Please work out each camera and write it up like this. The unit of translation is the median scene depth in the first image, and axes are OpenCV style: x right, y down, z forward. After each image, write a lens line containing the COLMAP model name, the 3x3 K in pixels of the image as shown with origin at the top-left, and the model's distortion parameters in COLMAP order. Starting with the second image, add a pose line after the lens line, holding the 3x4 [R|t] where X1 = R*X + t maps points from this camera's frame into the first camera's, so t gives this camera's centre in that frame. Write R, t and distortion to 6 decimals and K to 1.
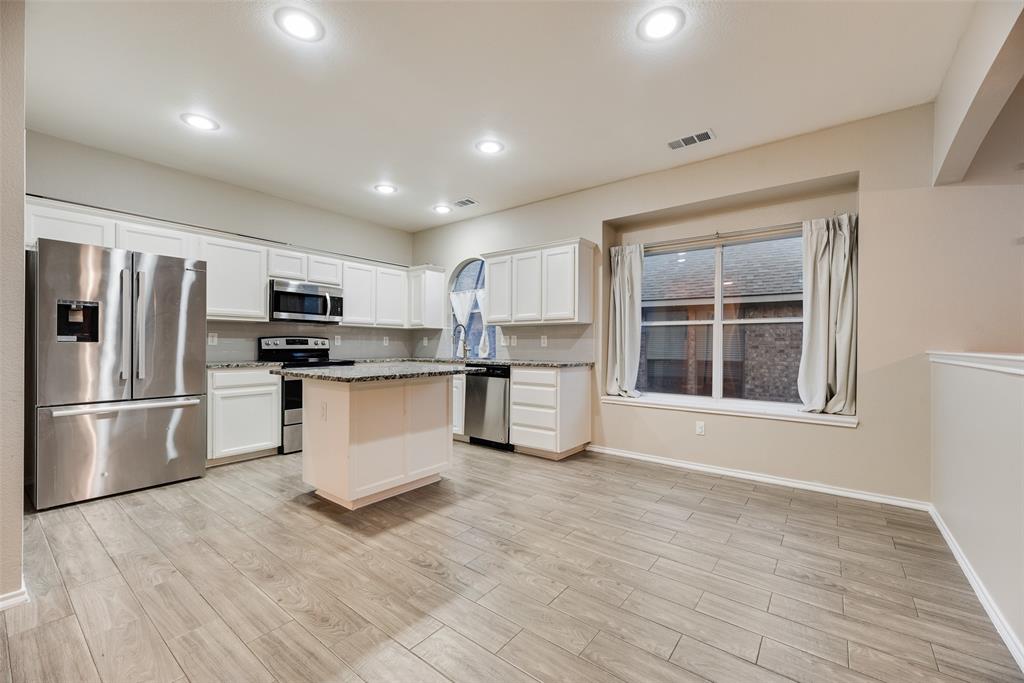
lens RADIAL K [[412.6, 0, 511.8], [0, 412.6, 344.2], [0, 0, 1]] dist [0.001025, 0.000428]
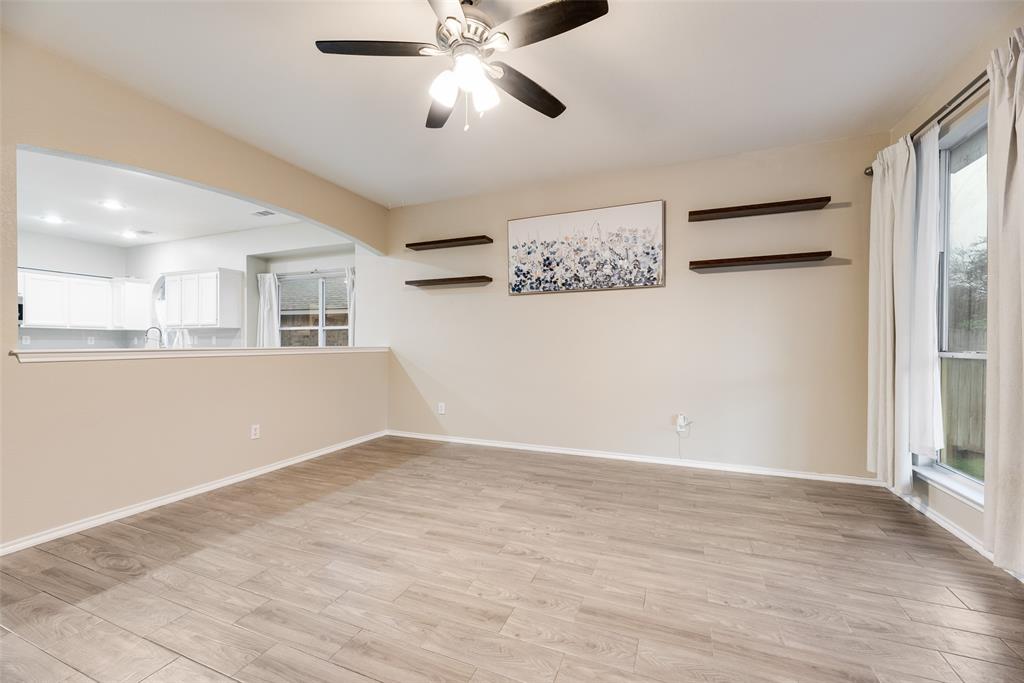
lens RADIAL K [[412.6, 0, 505.9], [0, 412.6, 323.8], [0, 0, 1]] dist [0.001025, 0.000428]
pose [[0.964113, 0.009050, 0.265339, 0.697735], [0.003356, 0.998924, -0.046262, 0.003197], [-0.265472, 0.045492, 0.963045, -0.579178]]
